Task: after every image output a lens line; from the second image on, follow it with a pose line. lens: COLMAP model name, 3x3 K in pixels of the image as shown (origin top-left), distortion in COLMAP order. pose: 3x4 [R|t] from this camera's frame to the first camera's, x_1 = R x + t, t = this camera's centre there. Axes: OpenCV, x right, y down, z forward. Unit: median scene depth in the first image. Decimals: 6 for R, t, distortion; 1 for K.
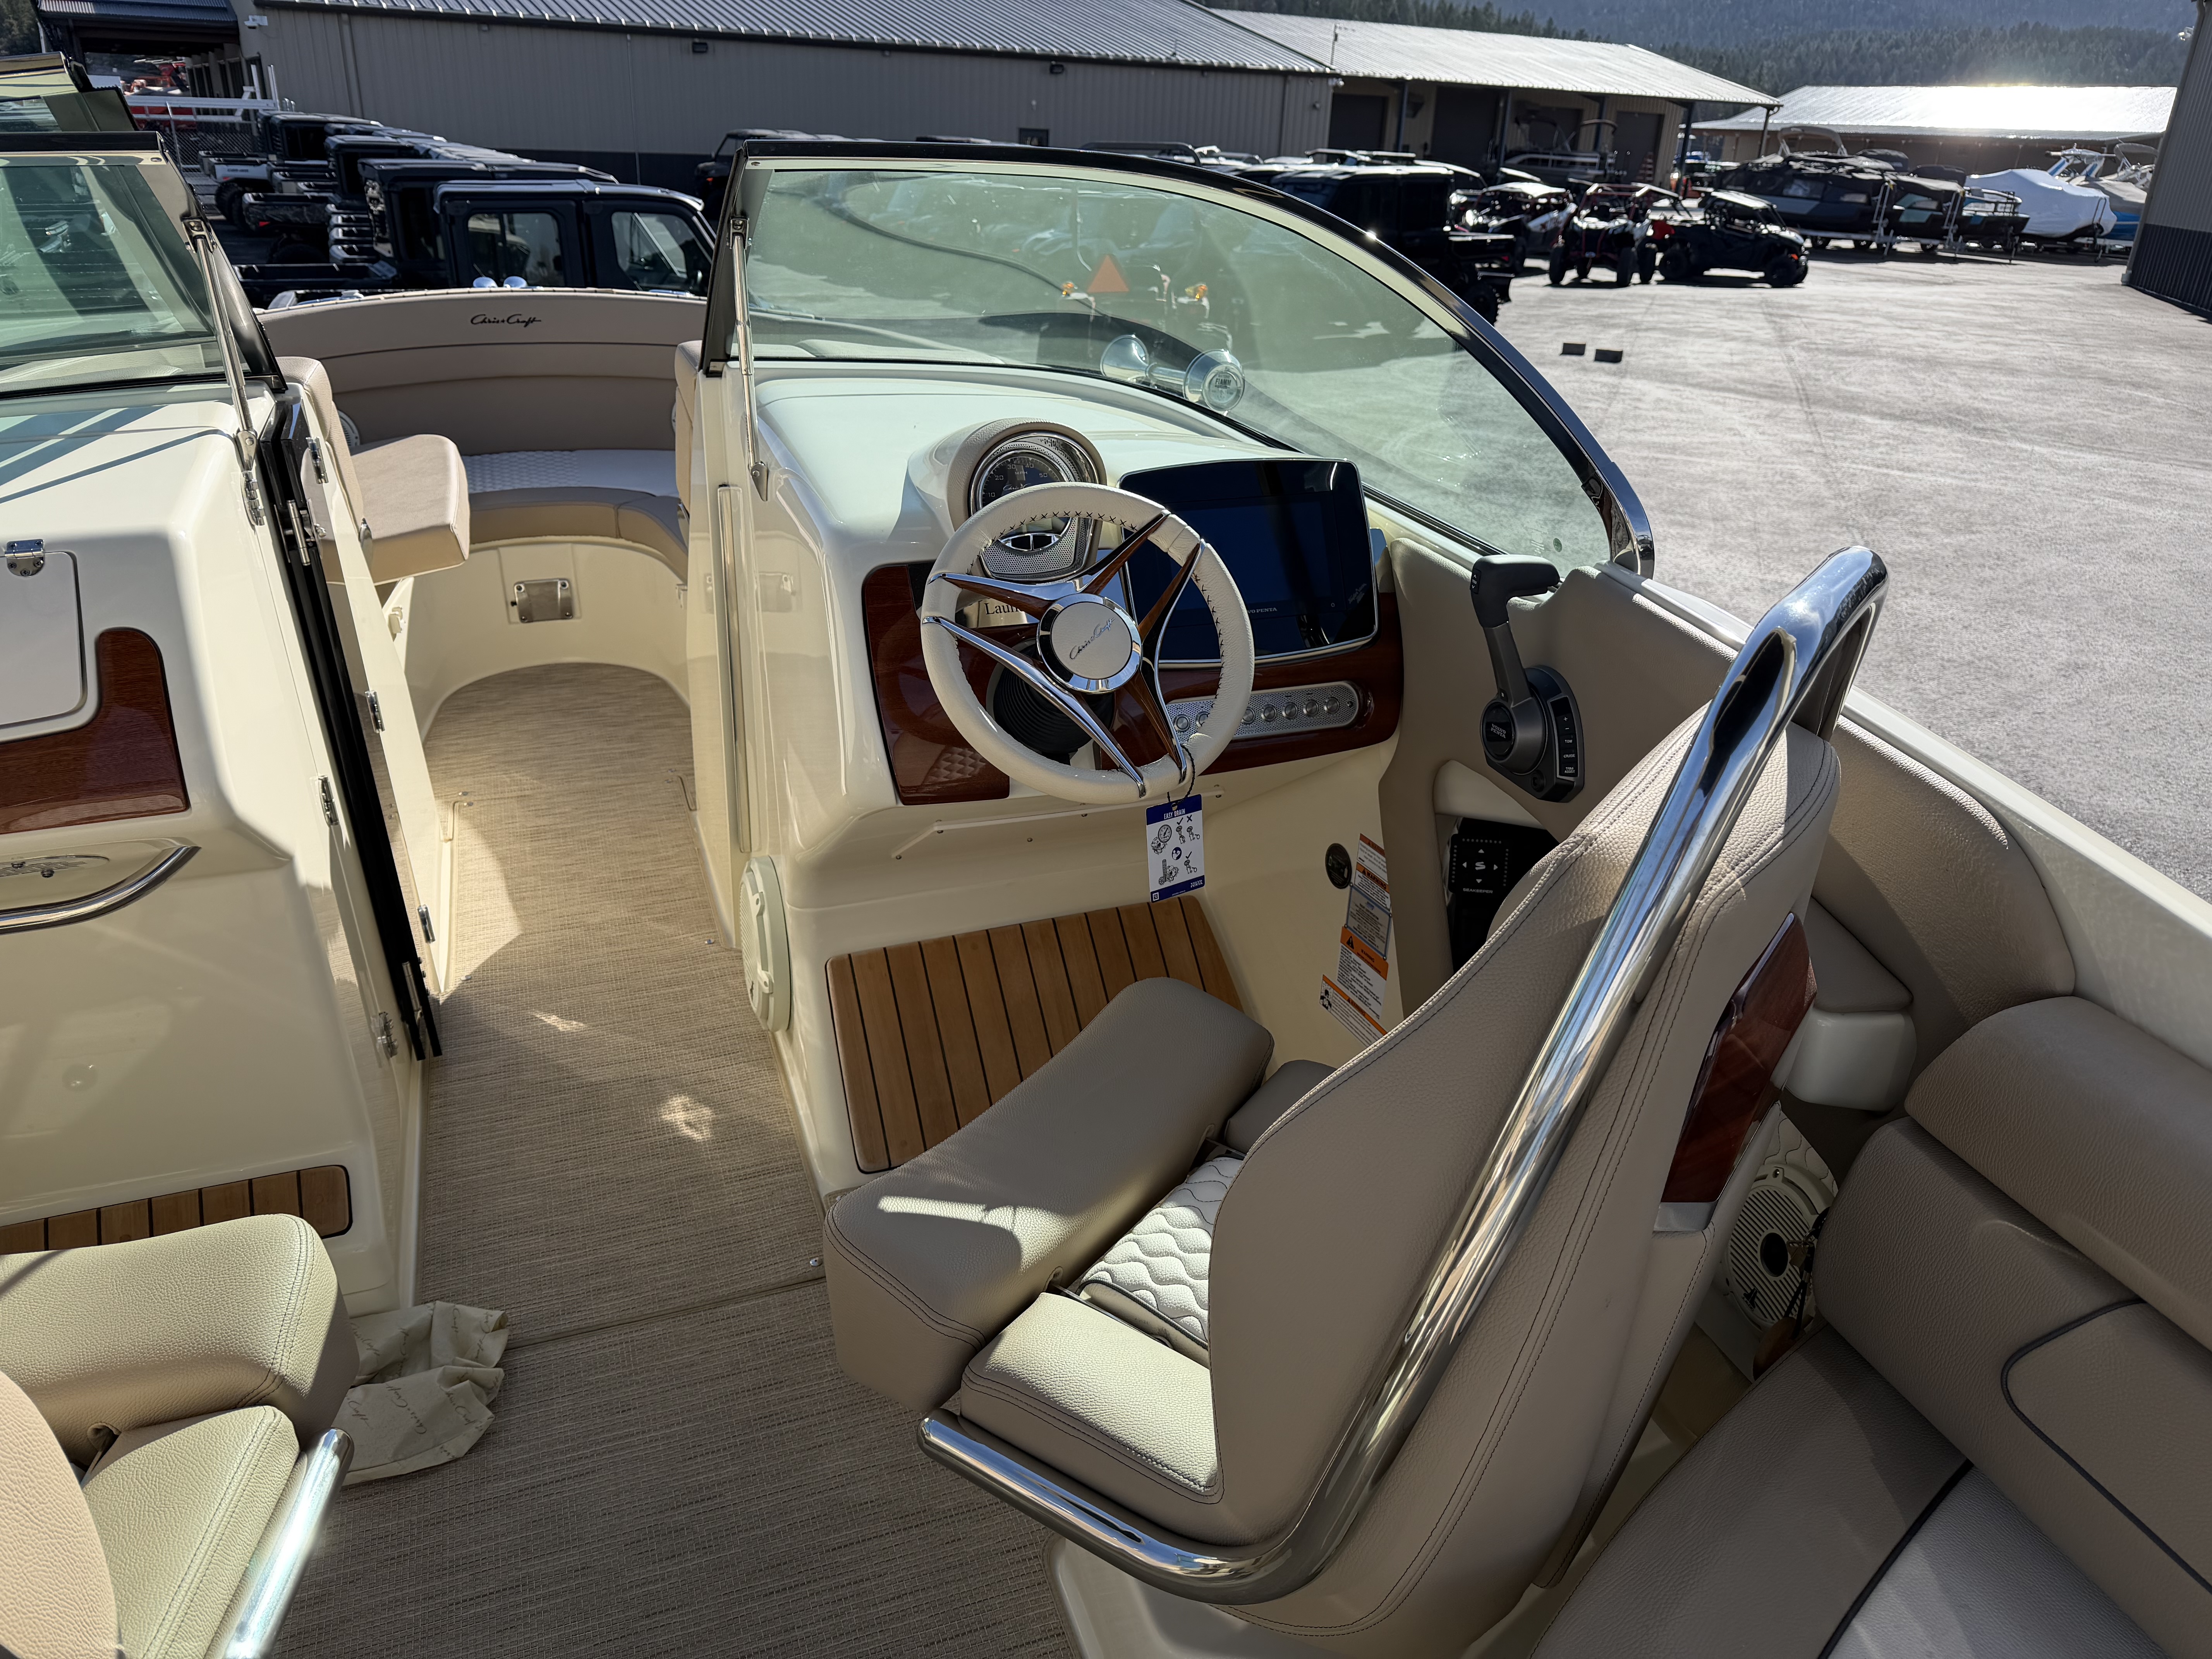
lens RADIAL K [[1551.5, 0, 1132.1], [0, 1551.5, 807.1], [0, 0, 1]] dist [0.017105, -0.025688]
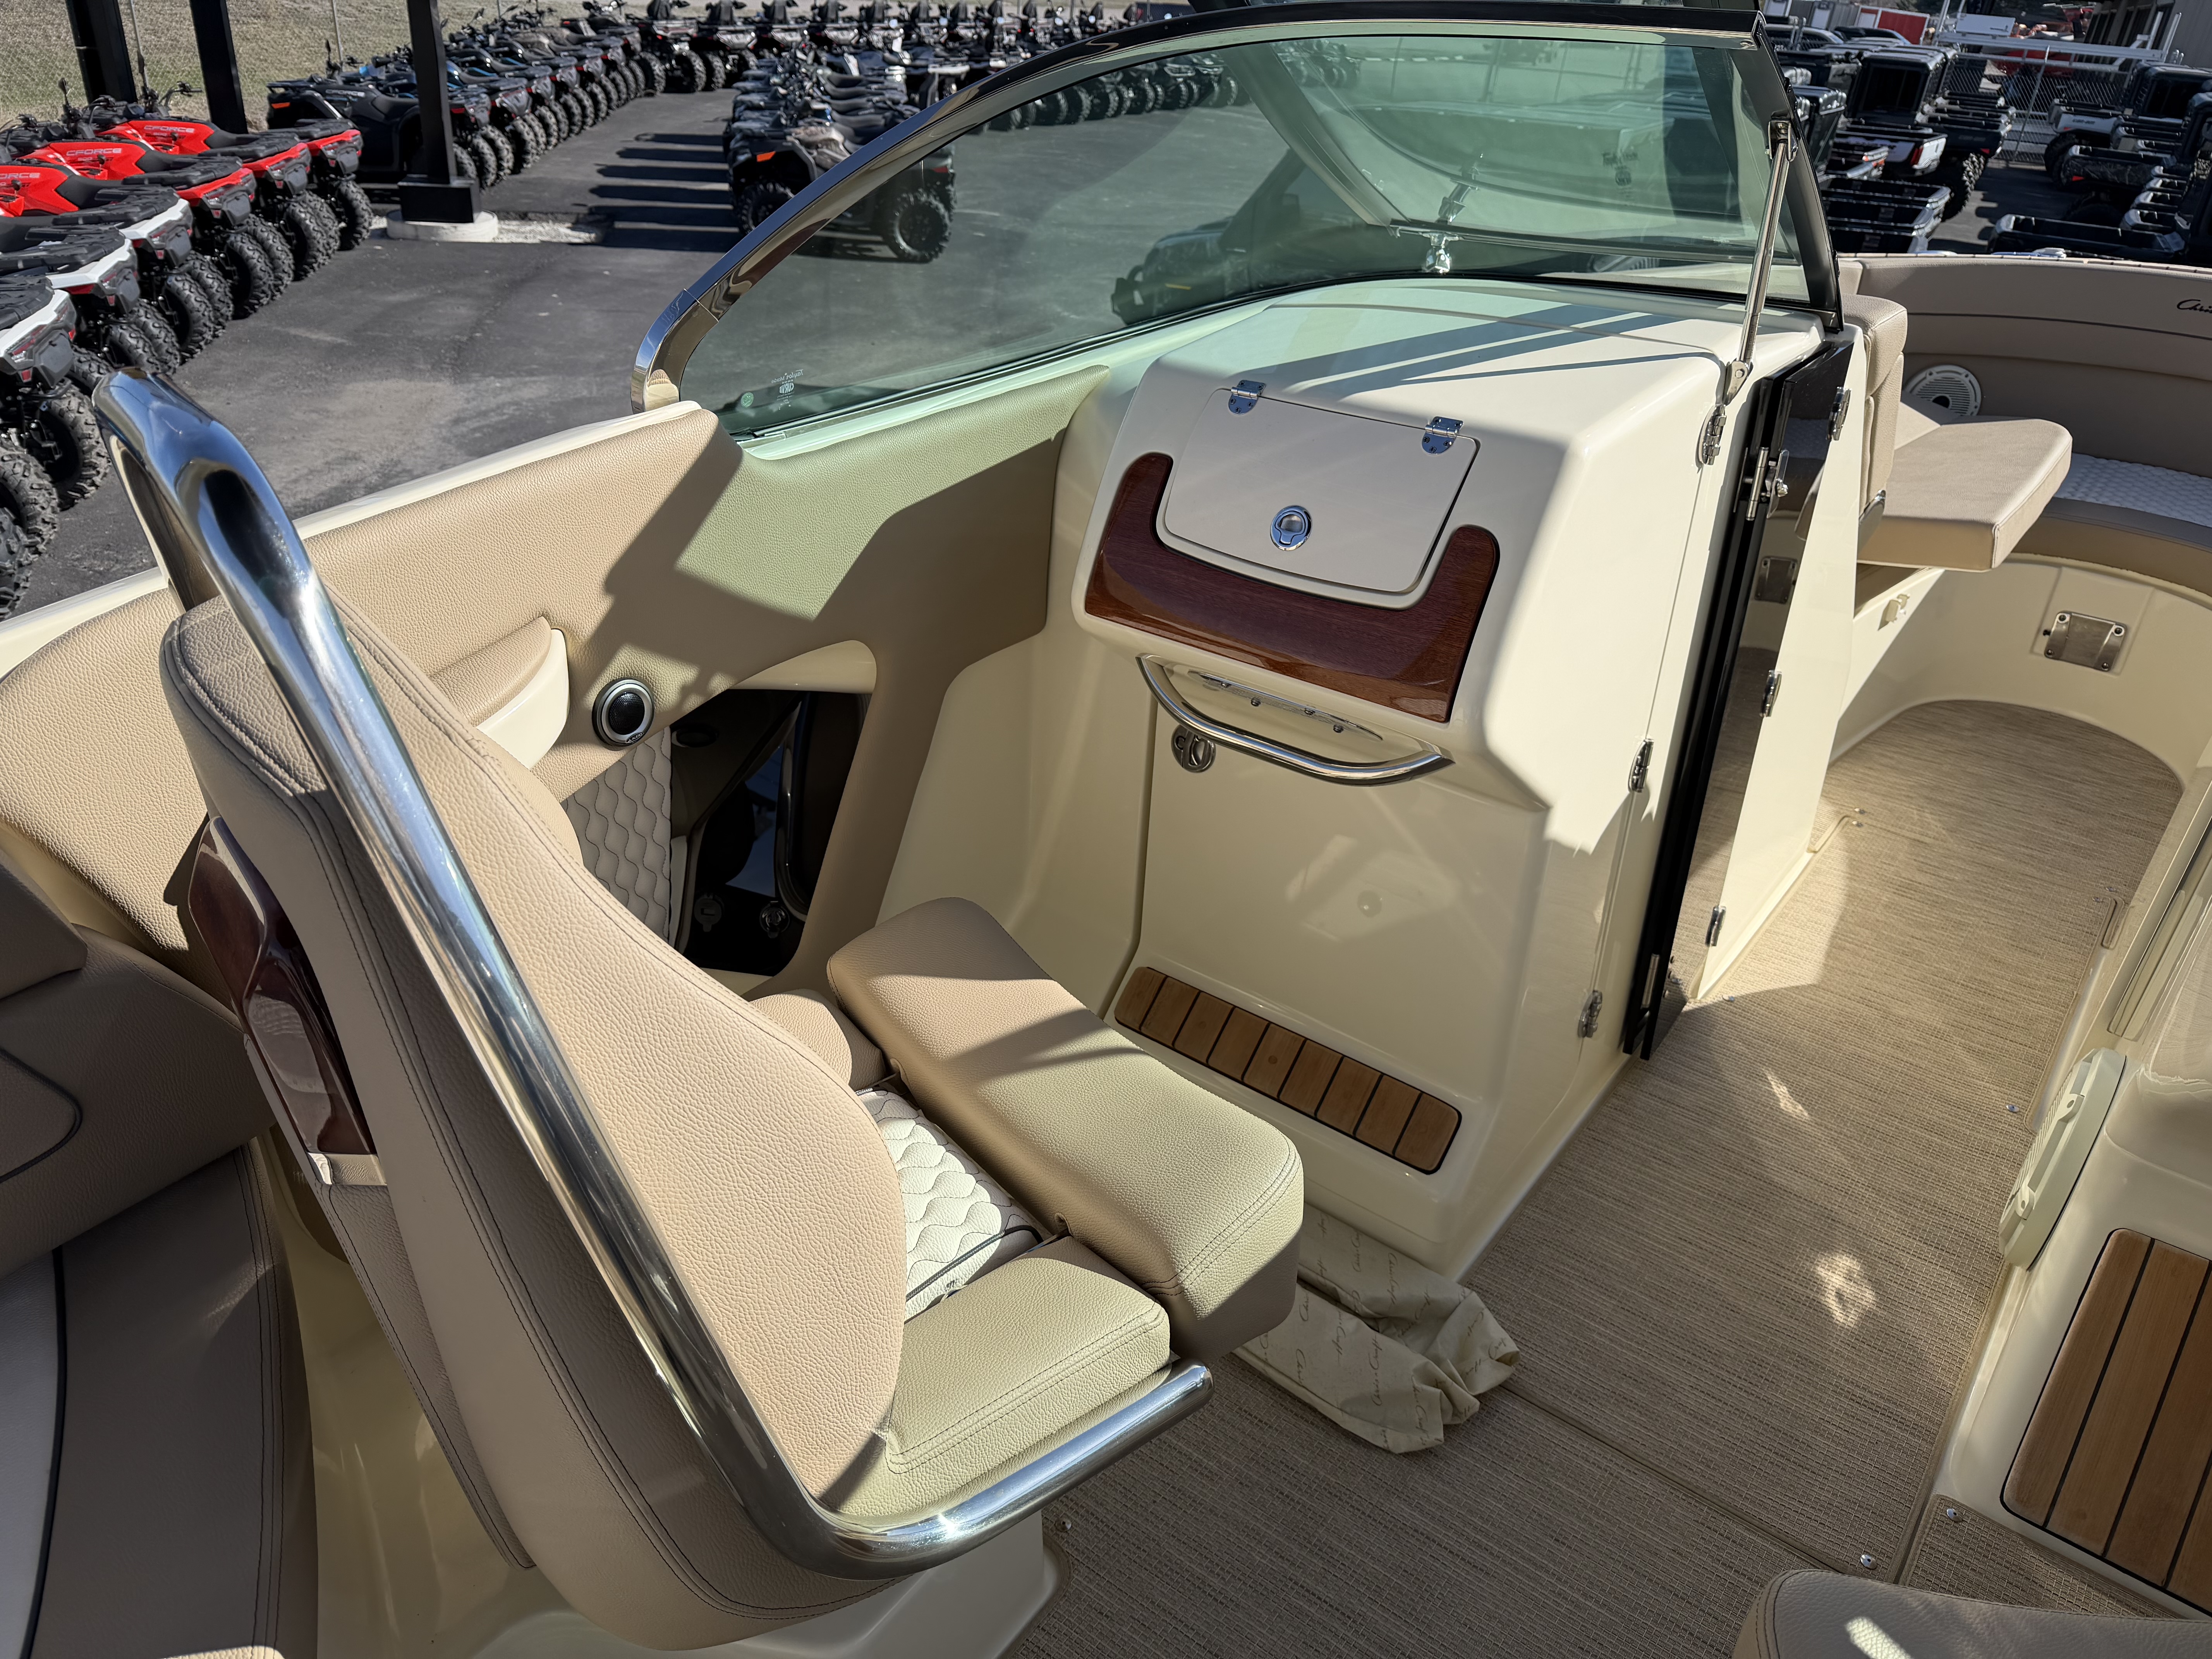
lens RADIAL K [[1551.5, 0, 1093.0], [0, 1551.5, 824.9], [0, 0, 1]] dist [0.017105, -0.025688]
pose [[0.519400, 0.412049, -0.748625, 0.016947], [-0.384313, 0.895105, 0.226034, -0.047250], [0.763235, 0.170304, 0.623273, 0.152483]]
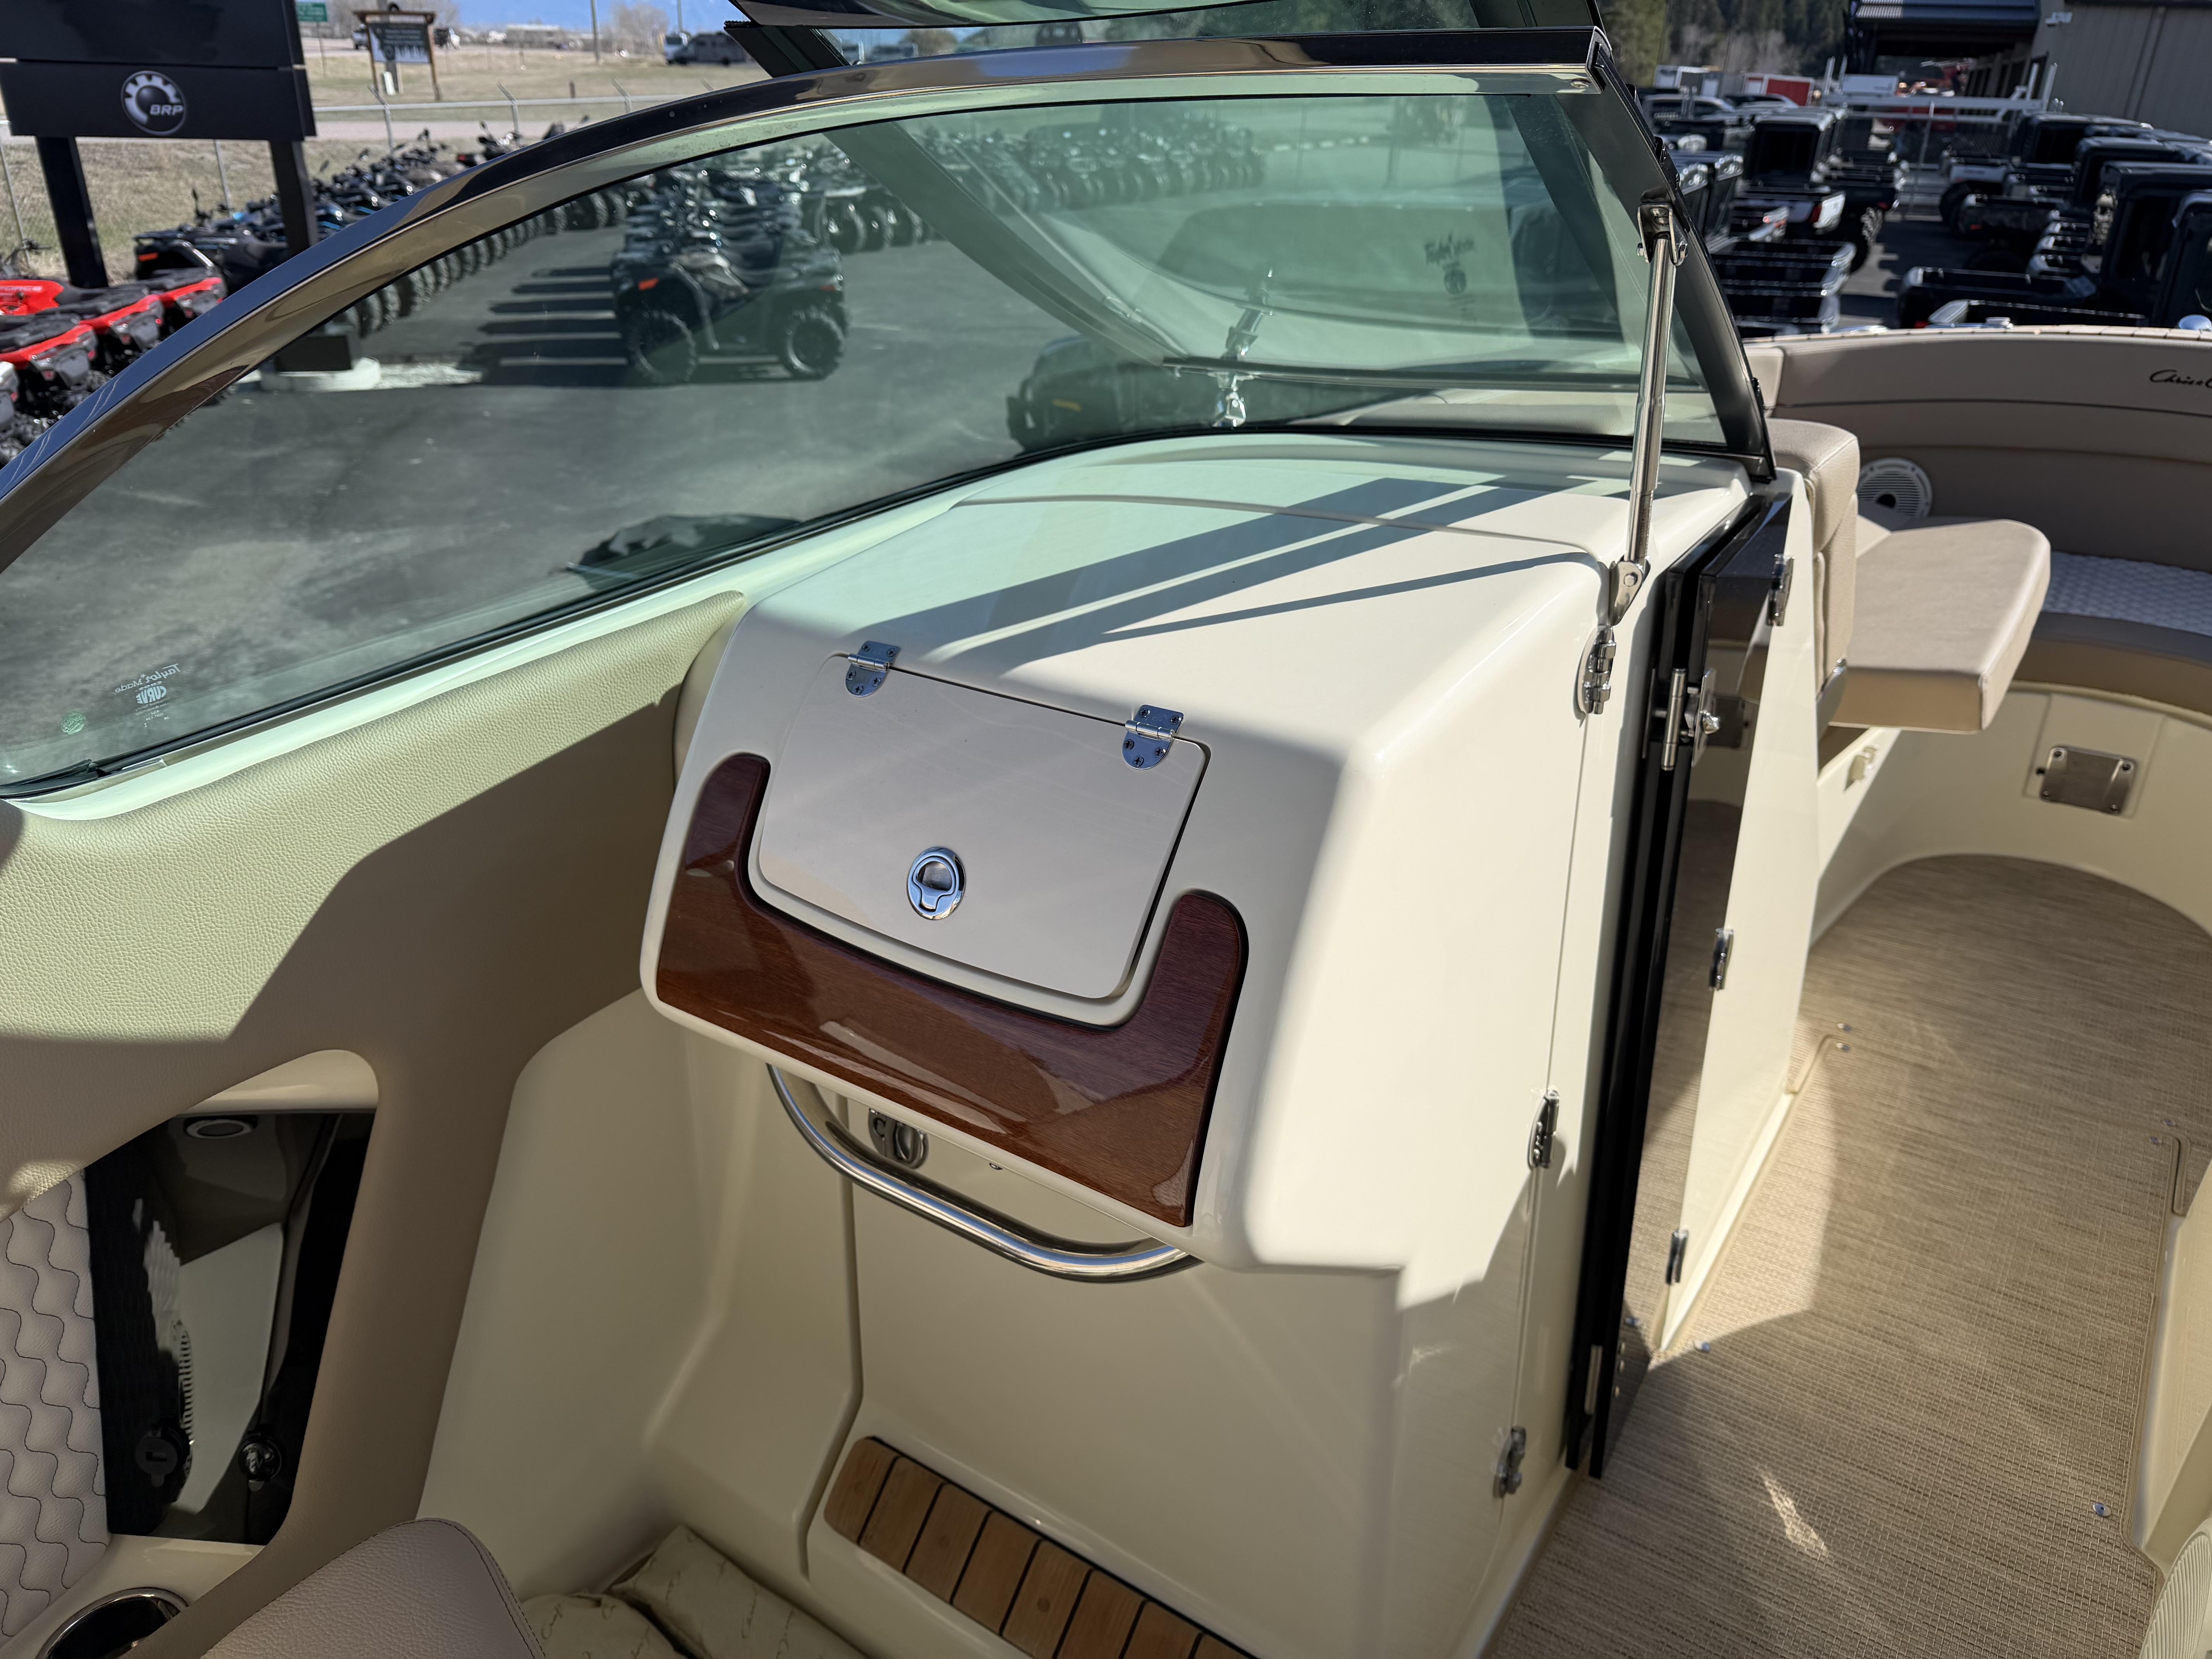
lens RADIAL K [[1551.5, 0, 1094.6], [0, 1551.5, 823.3], [0, 0, 1]] dist [0.017105, -0.025688]
pose [[0.562078, 0.332268, -0.757408, -0.156261], [-0.327297, 0.930360, 0.165250, -0.139321], [0.759569, 0.155014, 0.631685, 0.376627]]
